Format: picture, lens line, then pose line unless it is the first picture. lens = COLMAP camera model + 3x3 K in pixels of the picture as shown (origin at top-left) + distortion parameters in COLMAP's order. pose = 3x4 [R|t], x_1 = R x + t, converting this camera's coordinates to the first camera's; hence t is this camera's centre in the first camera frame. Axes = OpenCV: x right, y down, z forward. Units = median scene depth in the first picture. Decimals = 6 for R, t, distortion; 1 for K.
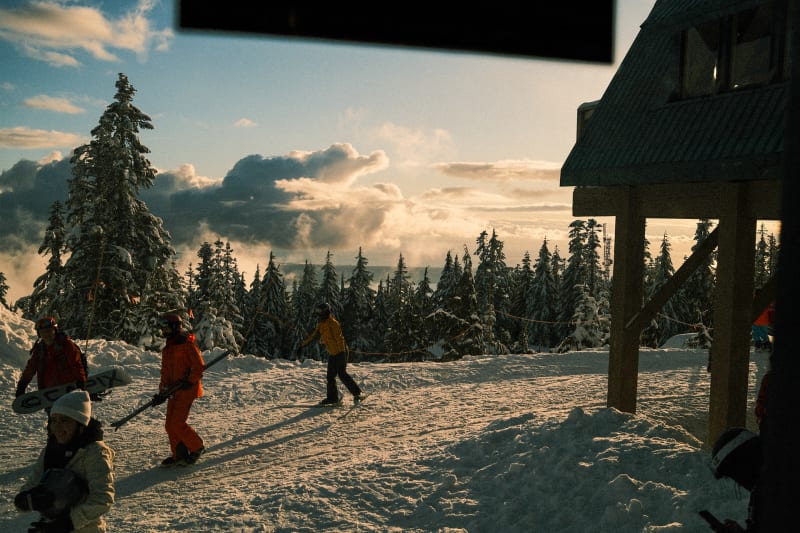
lens RADIAL K [[820.4, 0, 403.2], [0, 820.4, 259.0], [0, 0, 1]] dist [-0.002366, 0.039021]
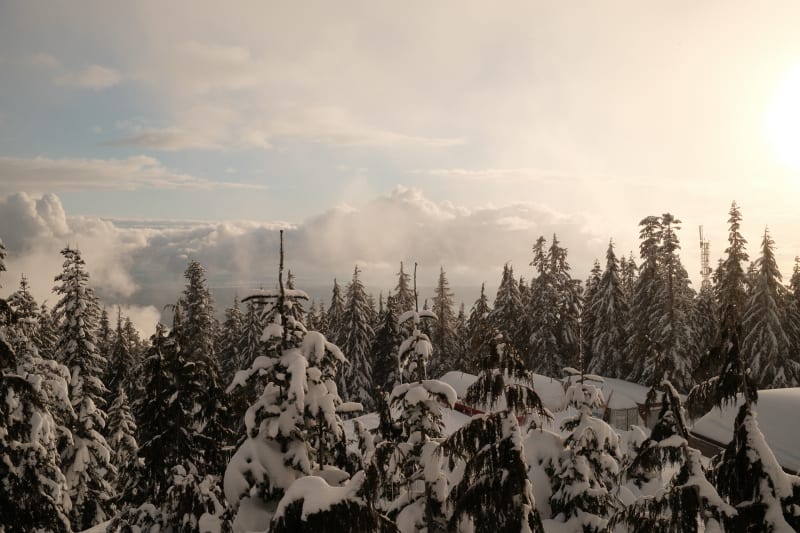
lens RADIAL K [[798.5, 0, 400.0], [0, 798.5, 266.5], [0, 0, 1]] dist [-0.060647, 0.155093]
pose [[0.988169, -0.034083, -0.149535, 0.277690], [0.031449, 0.999306, -0.019945, 0.027207], [0.150111, 0.015006, 0.988555, 0.664611]]
